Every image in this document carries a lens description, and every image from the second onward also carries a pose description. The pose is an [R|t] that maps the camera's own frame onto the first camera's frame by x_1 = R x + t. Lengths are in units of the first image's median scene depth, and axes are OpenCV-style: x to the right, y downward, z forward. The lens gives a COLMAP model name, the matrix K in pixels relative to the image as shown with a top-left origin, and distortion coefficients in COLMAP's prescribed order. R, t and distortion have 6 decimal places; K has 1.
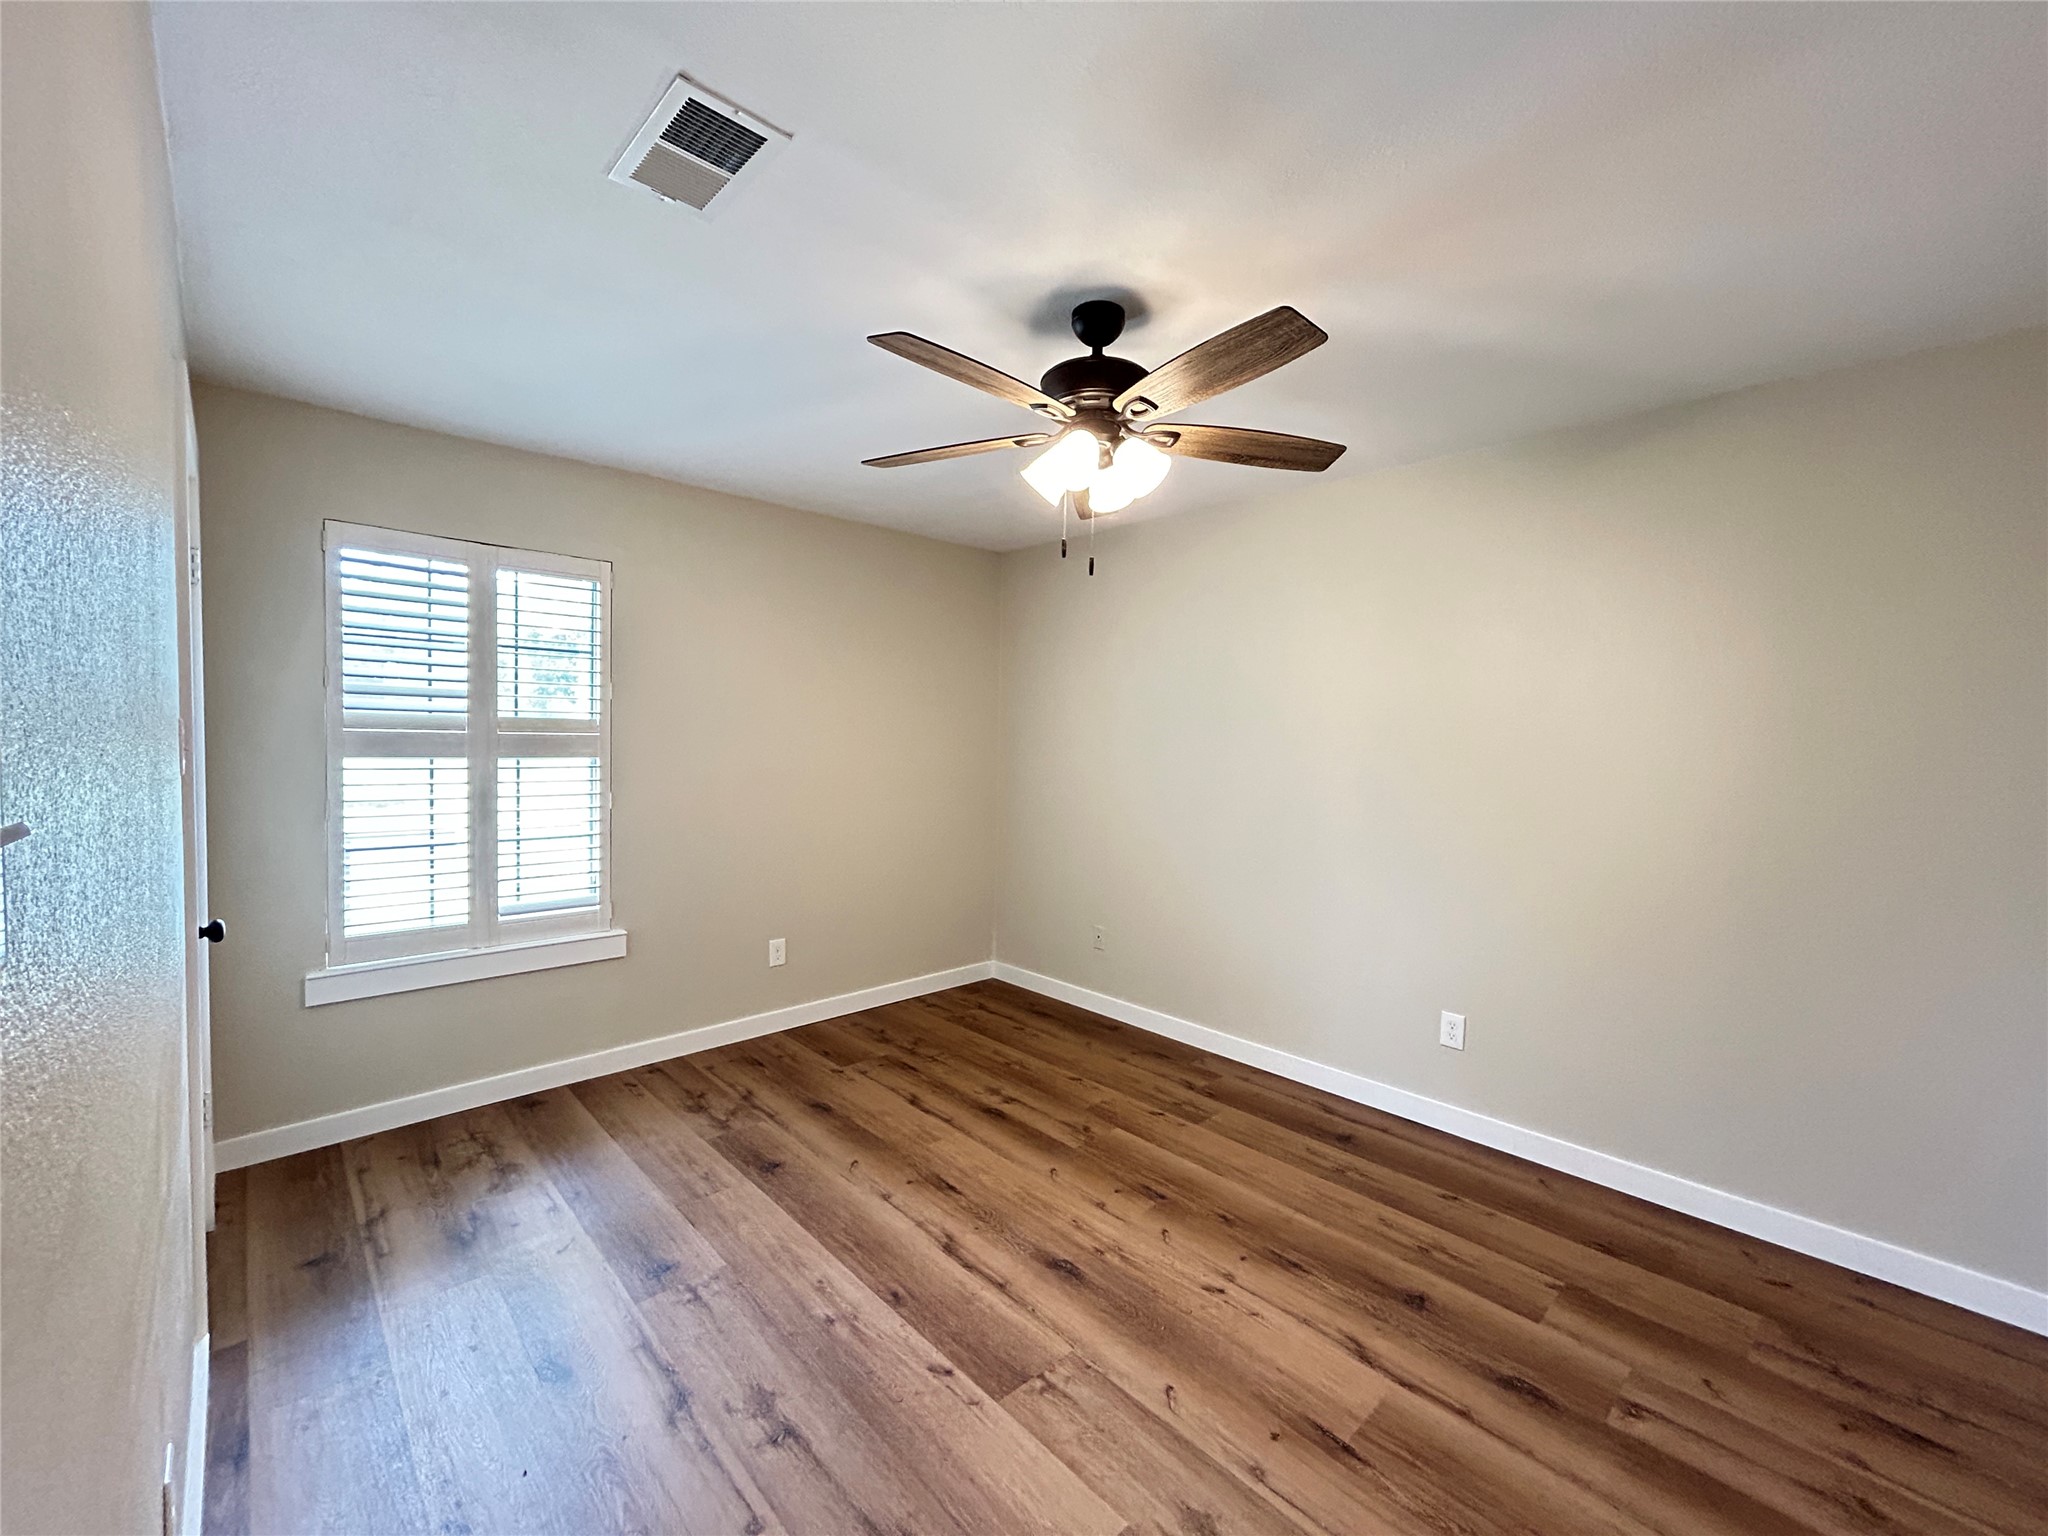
lens RADIAL K [[831.0, 0, 1025.5], [0, 831.0, 763.2], [0, 0, 1]] dist [0.001361, 0.000301]
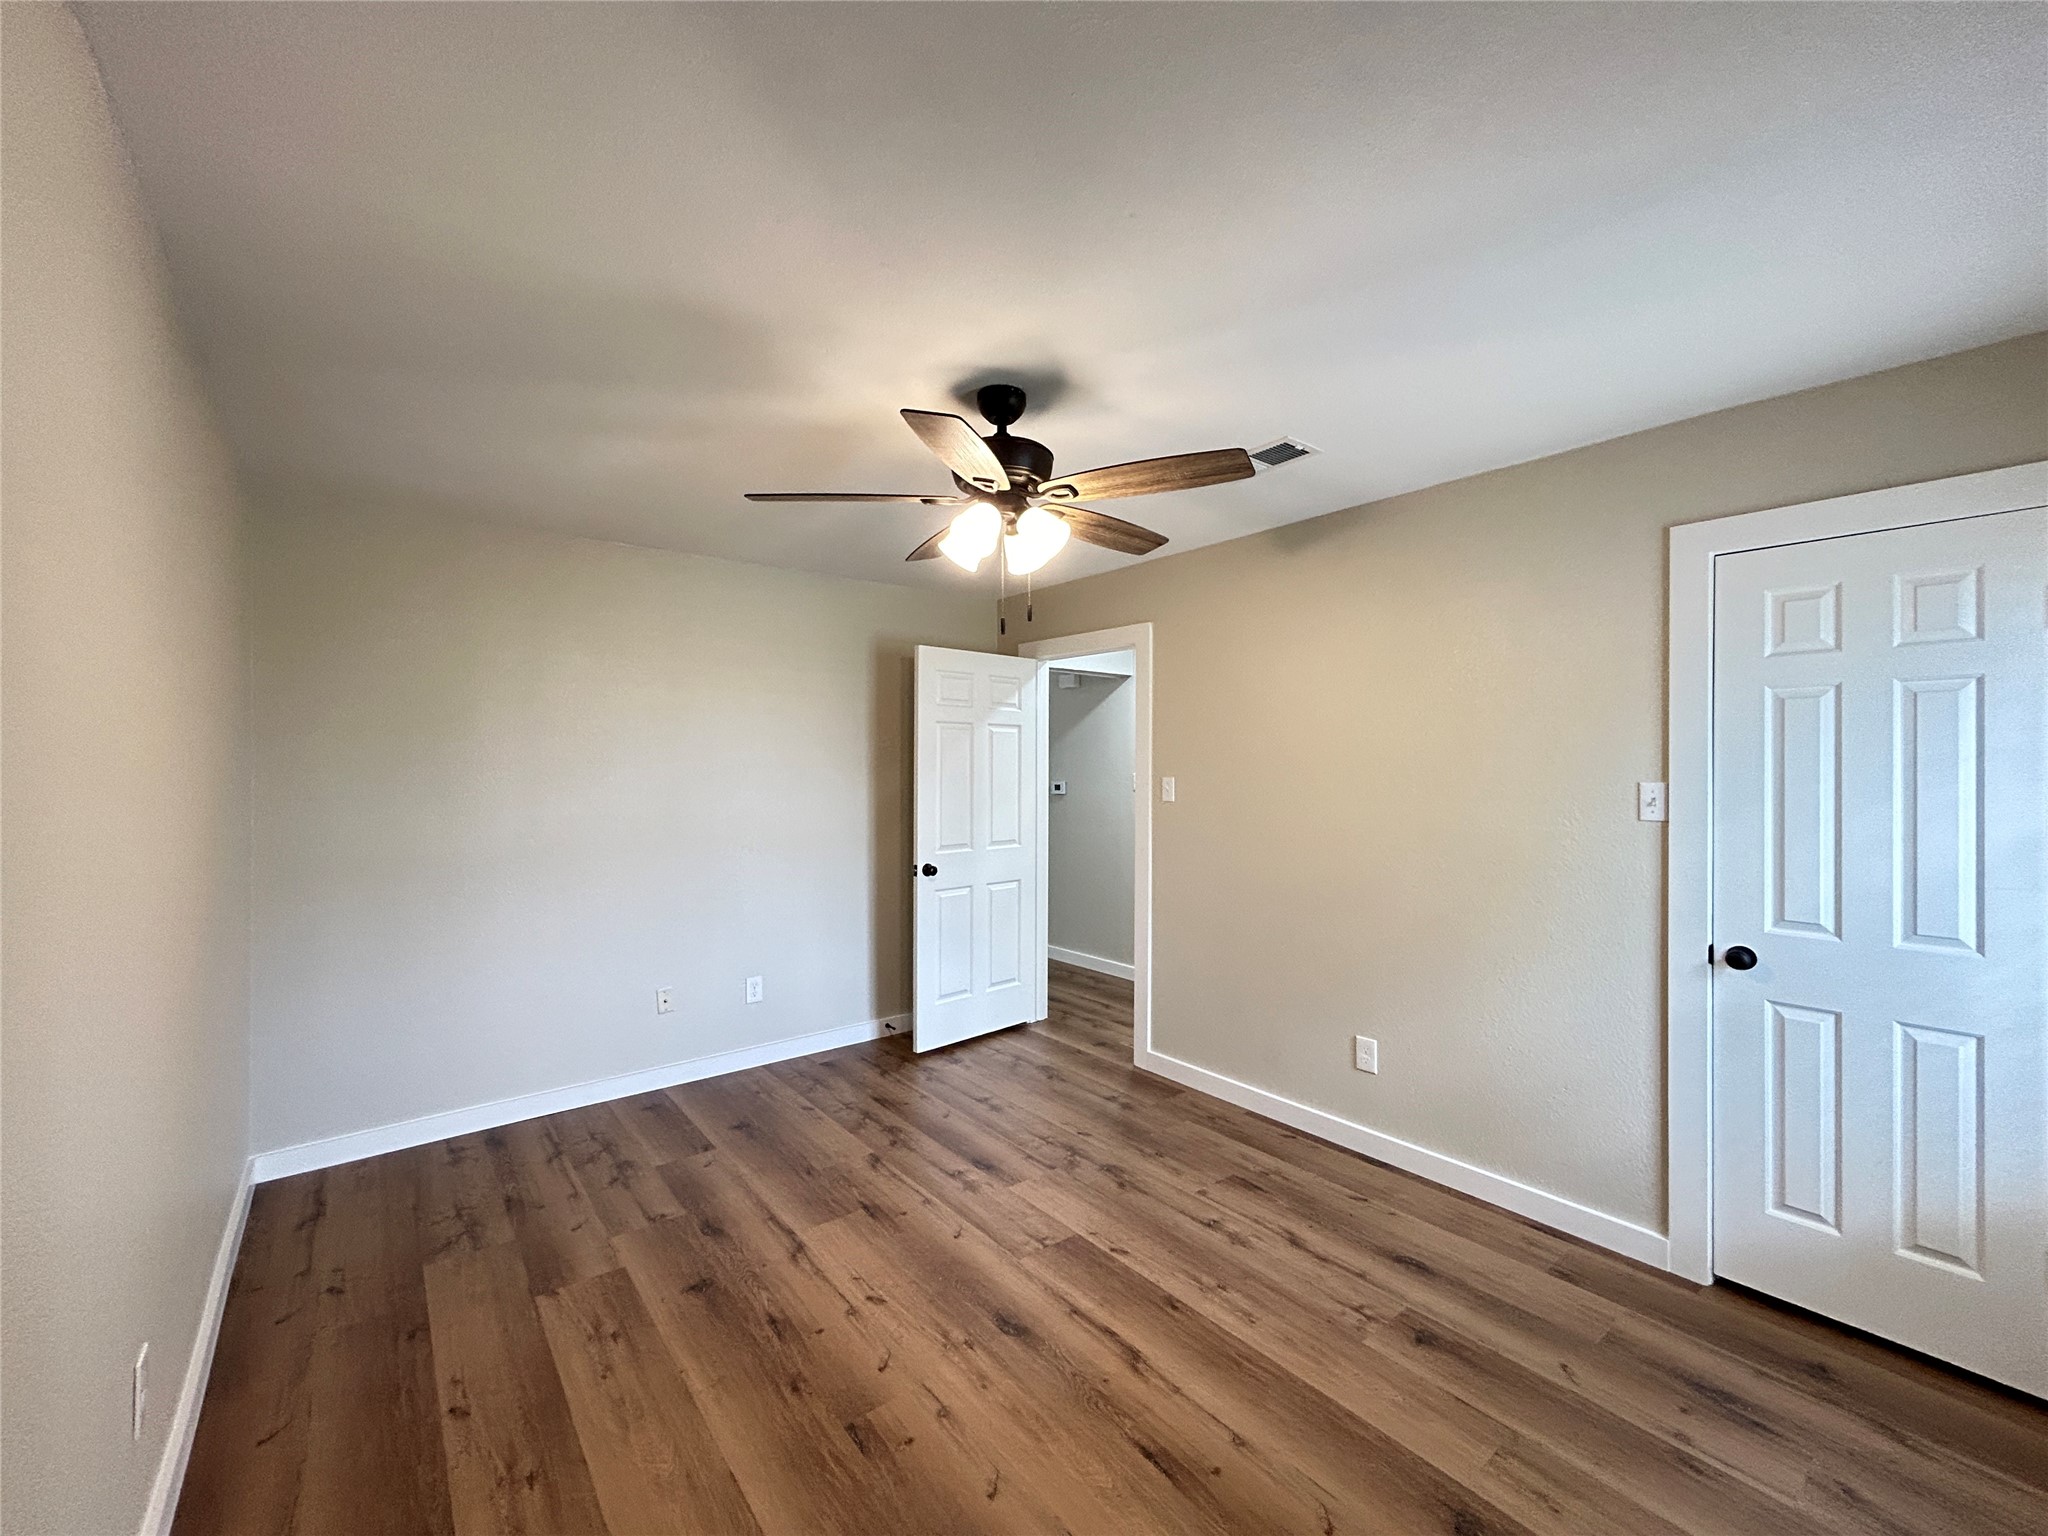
lens RADIAL K [[831.0, 0, 1025.5], [0, 831.0, 763.2], [0, 0, 1]] dist [0.001361, 0.000301]
pose [[-0.996457, -0.018146, 0.082121, -0.041092], [-0.015576, 0.999372, 0.031830, -0.094428], [-0.082647, 0.030438, -0.996114, 2.081675]]
